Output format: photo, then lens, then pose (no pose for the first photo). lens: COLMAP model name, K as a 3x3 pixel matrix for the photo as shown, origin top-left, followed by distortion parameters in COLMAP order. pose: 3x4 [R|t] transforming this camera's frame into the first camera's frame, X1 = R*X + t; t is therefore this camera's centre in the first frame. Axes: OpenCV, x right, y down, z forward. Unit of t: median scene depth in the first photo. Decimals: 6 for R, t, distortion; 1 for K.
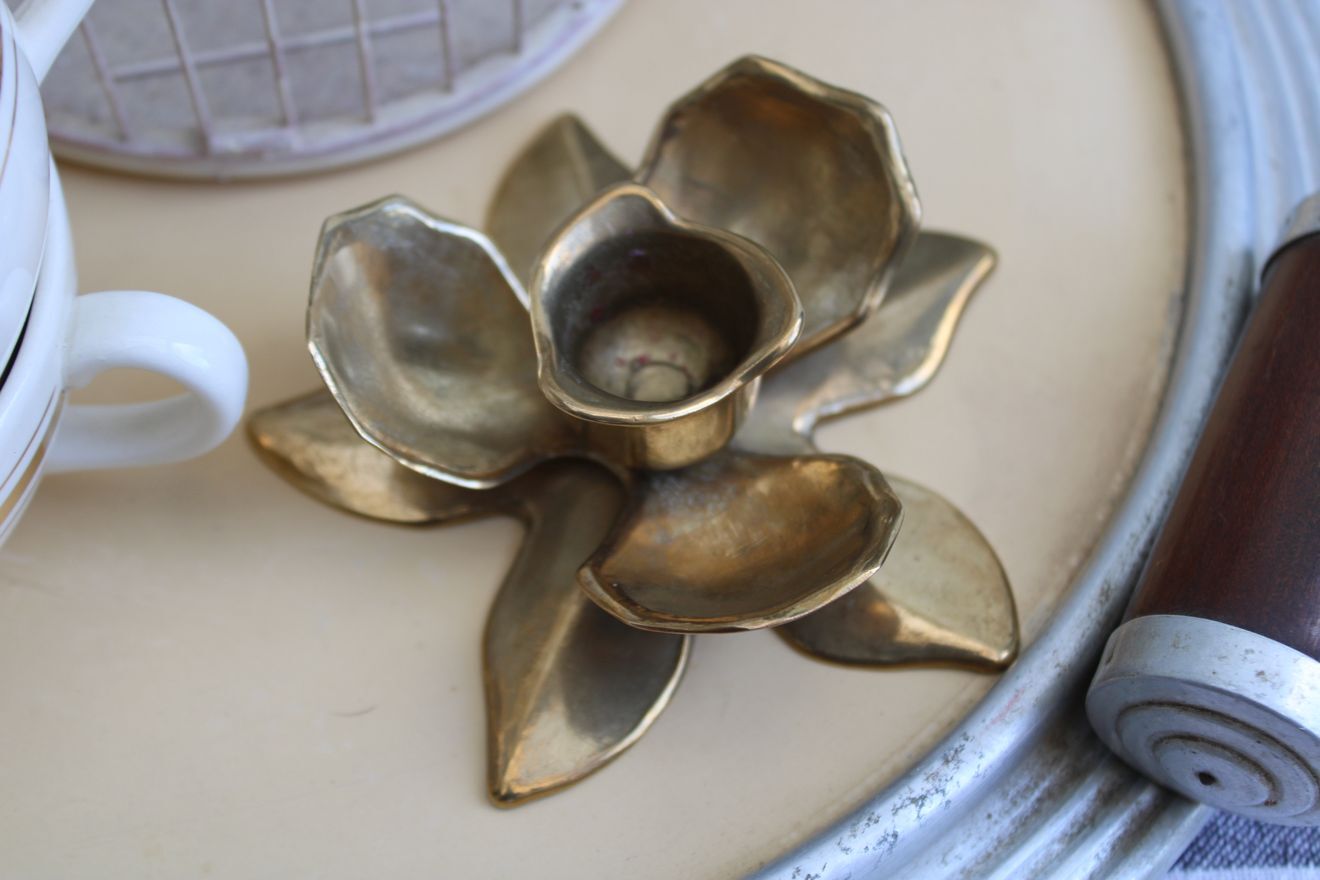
lens RADIAL K [[2205.6, 0, 660.0], [0, 2205.6, 440.0], [0, 0, 1]] dist [-0.039097, -0.009175]
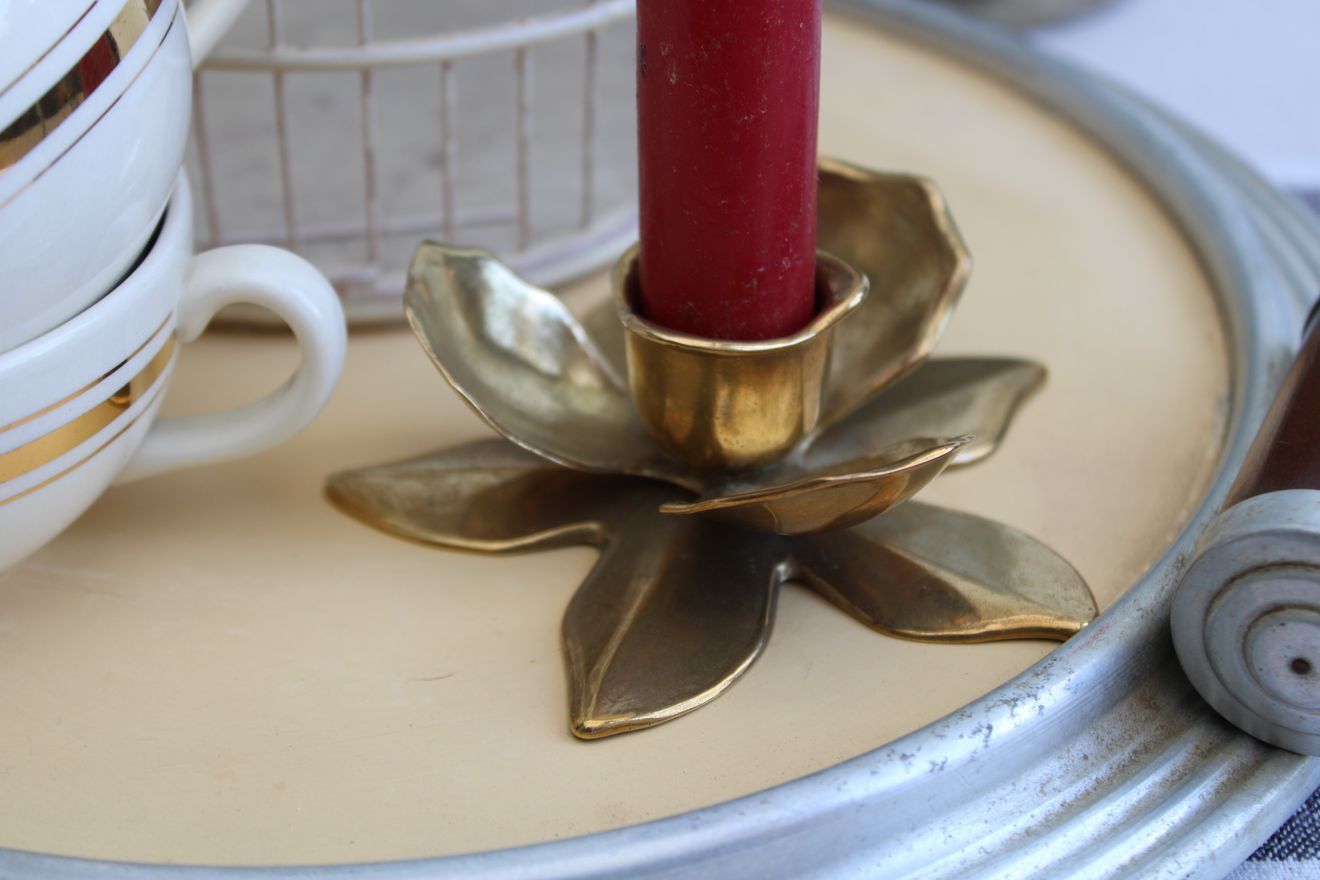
lens RADIAL K [[2531.7, 0, 661.3], [0, 2531.7, 480.9], [0, 0, 1]] dist [-0.030984, 0.248951]
pose [[0.999857, -0.015377, 0.006974, -0.043008], [0.016869, 0.891836, -0.452044, 0.559217], [0.000731, 0.452097, 0.891968, -0.049503]]
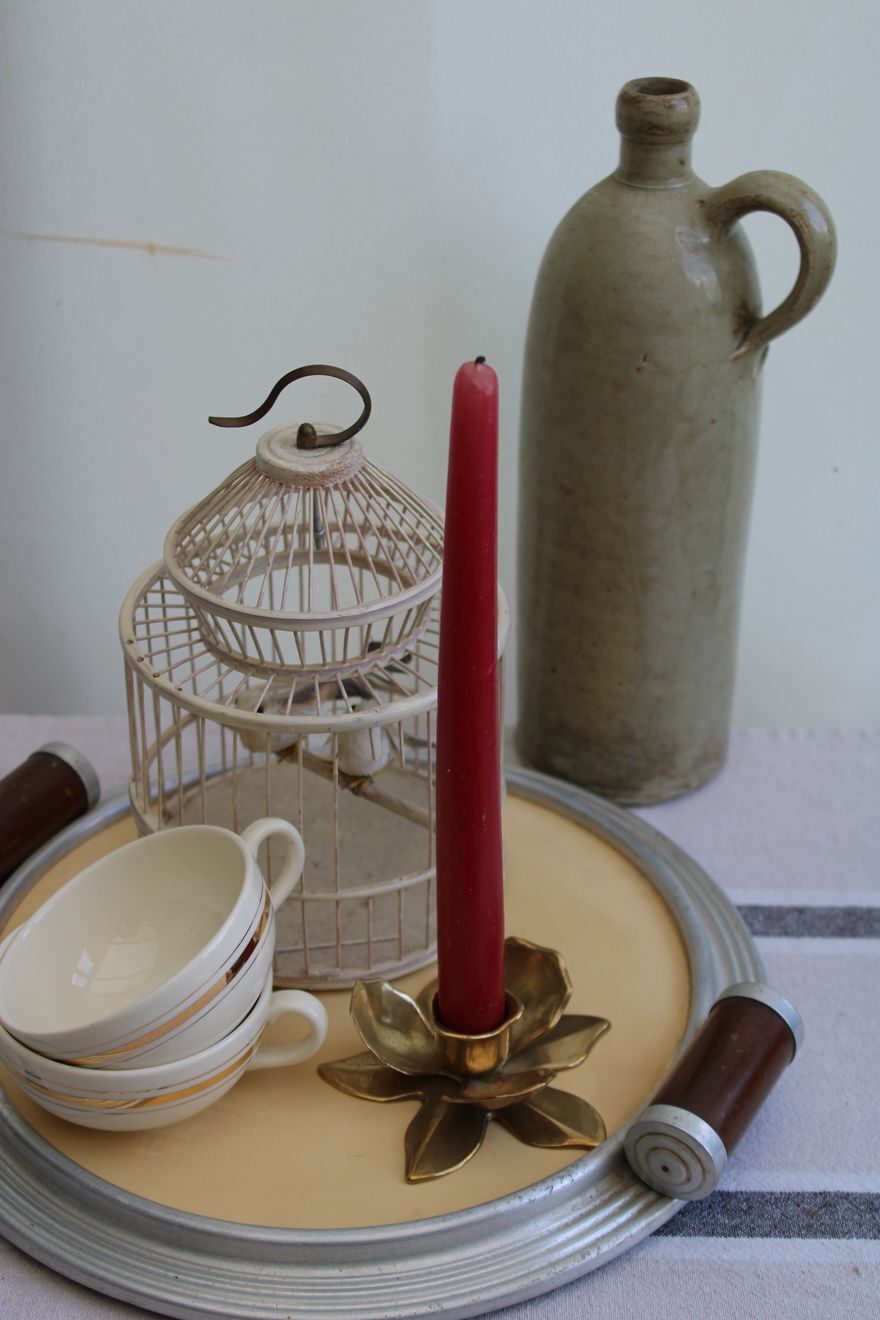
lens RADIAL K [[2778.4, 0, 440.0], [0, 2778.4, 660.0], [0, 0, 1]] dist [0.034965, 0.364760]
pose [[0.998193, 0.011912, -0.058898, 0.156404], [-0.037398, 0.890353, -0.453732, 1.125072], [0.047035, 0.455115, 0.889190, -2.300541]]
